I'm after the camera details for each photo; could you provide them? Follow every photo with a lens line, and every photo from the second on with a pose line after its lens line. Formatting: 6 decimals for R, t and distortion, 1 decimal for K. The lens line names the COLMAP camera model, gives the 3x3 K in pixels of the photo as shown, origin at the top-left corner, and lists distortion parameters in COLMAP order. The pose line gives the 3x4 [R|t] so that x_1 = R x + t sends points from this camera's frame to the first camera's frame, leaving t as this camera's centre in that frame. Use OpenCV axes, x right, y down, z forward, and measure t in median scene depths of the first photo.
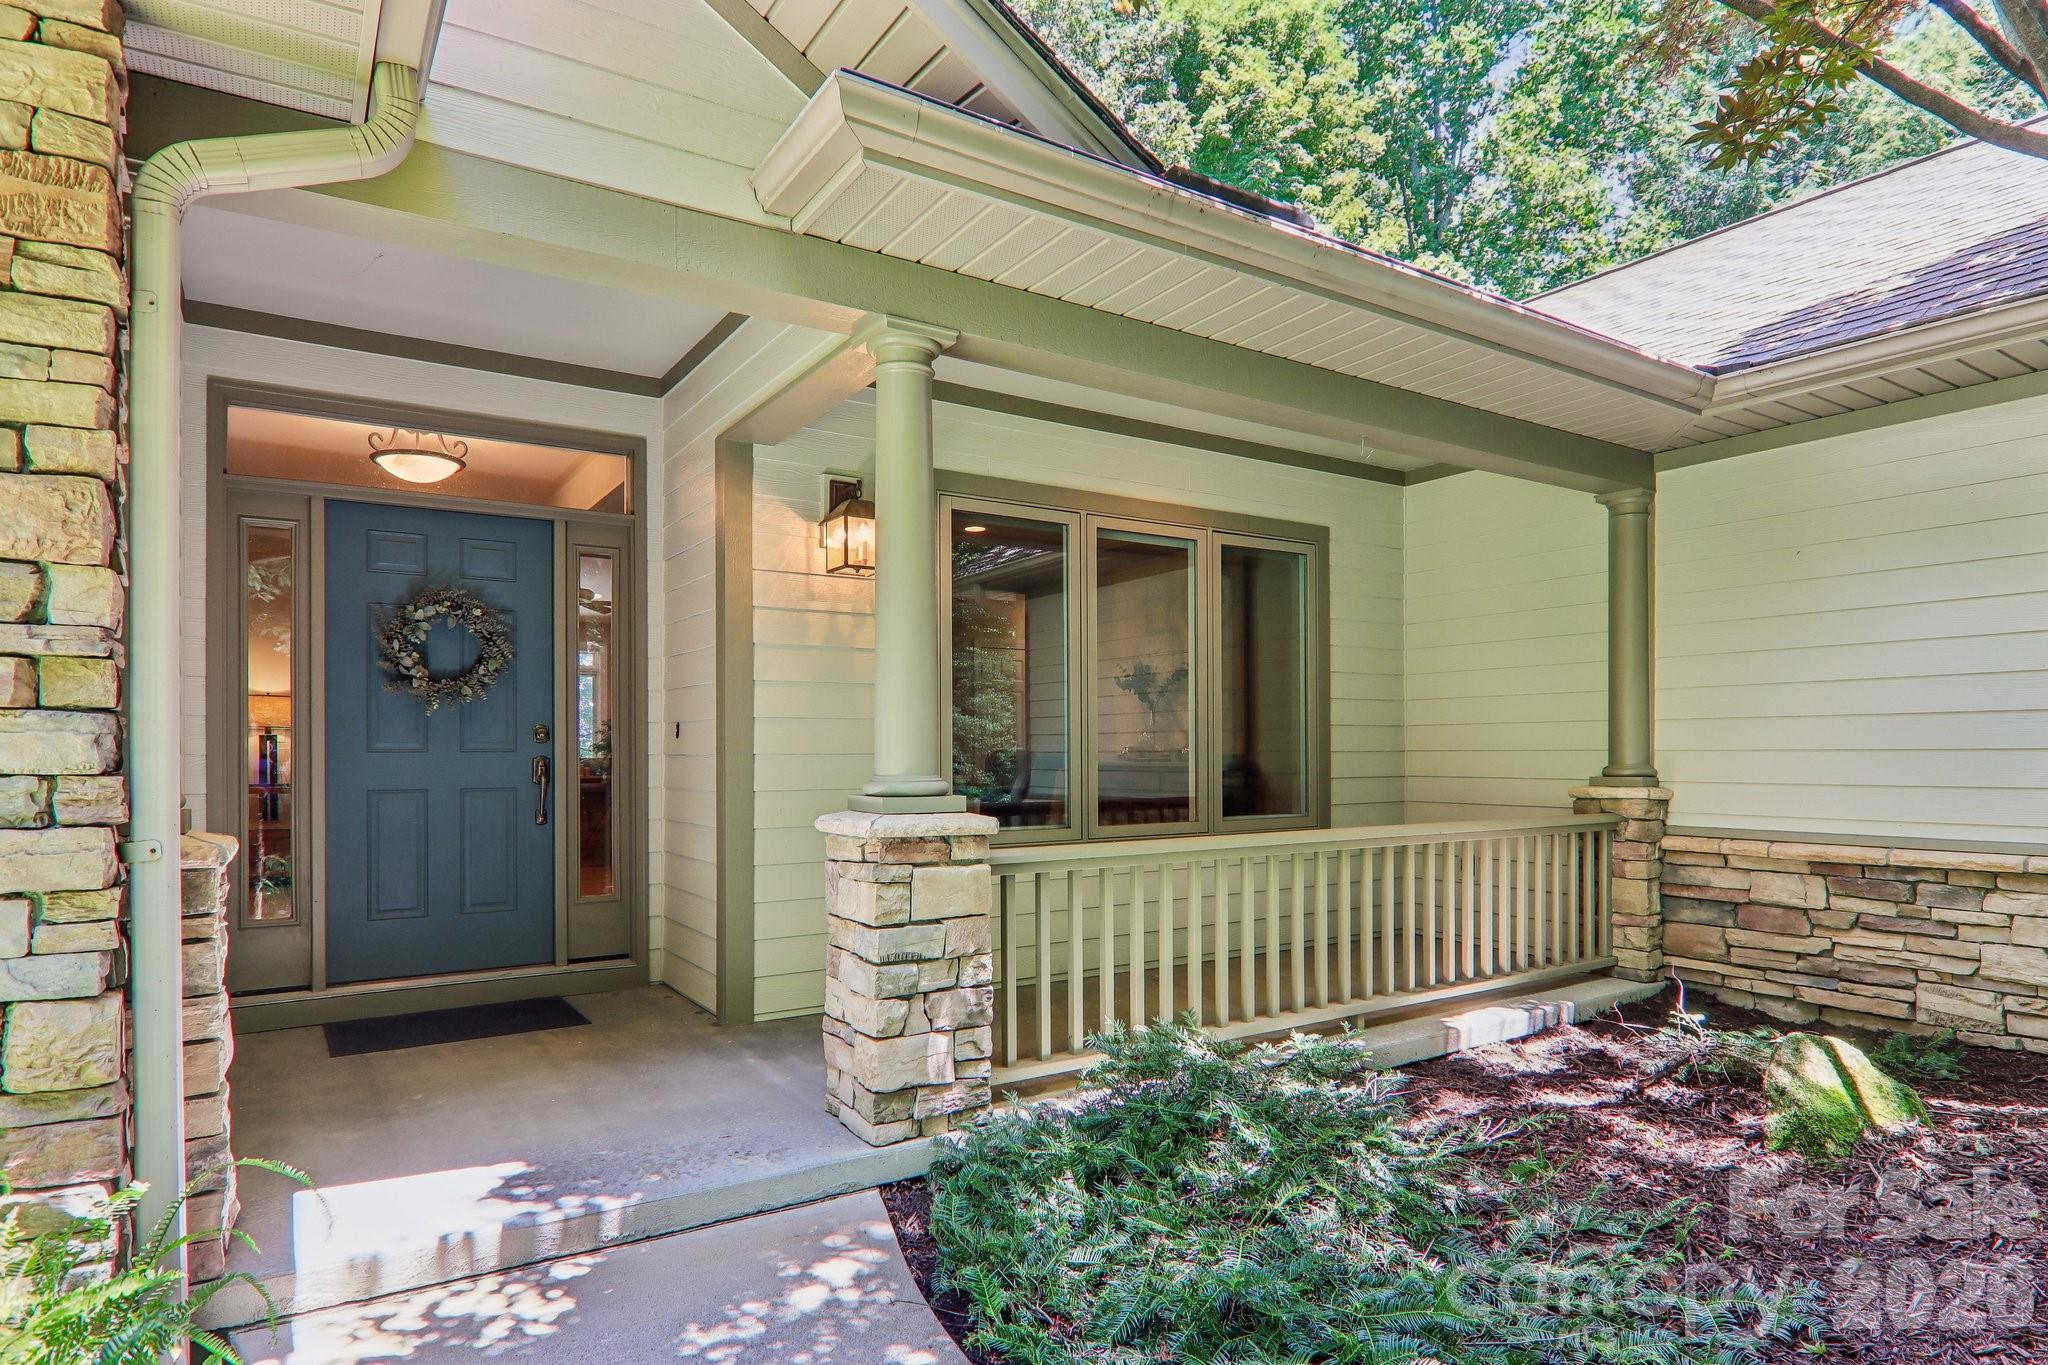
lens RADIAL K [[1154.3, 0, 1037.9], [0, 1154.3, 747.9], [0, 0, 1]] dist [0.000734, -0.010104]
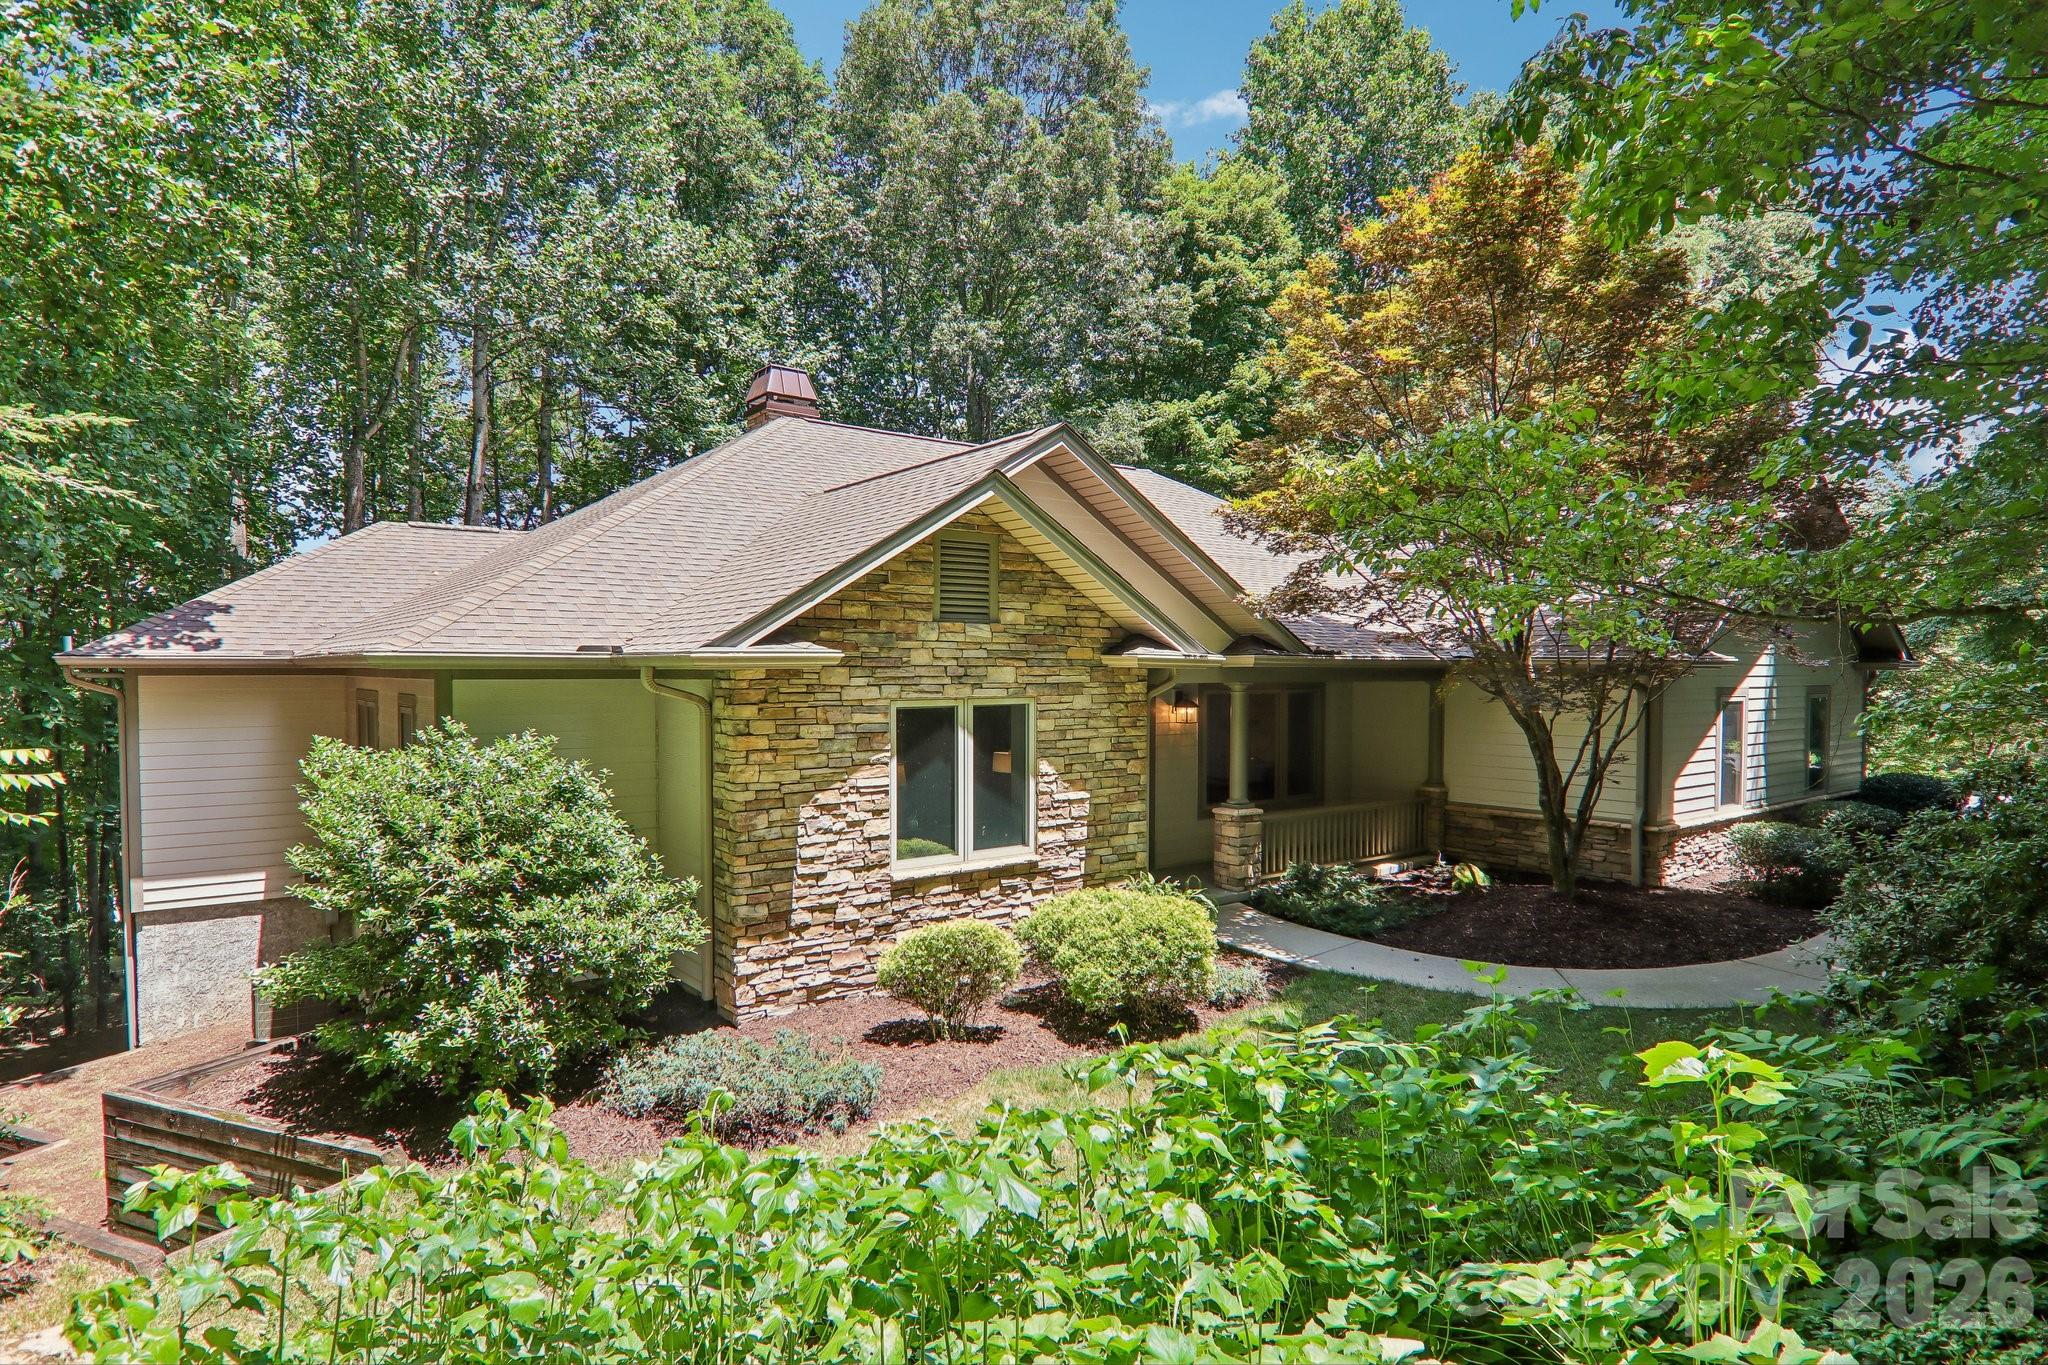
lens RADIAL K [[1154.3, 0, 1051.5], [0, 1154.3, 713.2], [0, 0, 1]] dist [0.000734, -0.010104]
pose [[0.995050, 0.002077, 0.099350, -0.780929], [-0.006091, 0.999177, 0.040115, -0.285640], [-0.099185, -0.040521, 0.994244, -1.904759]]
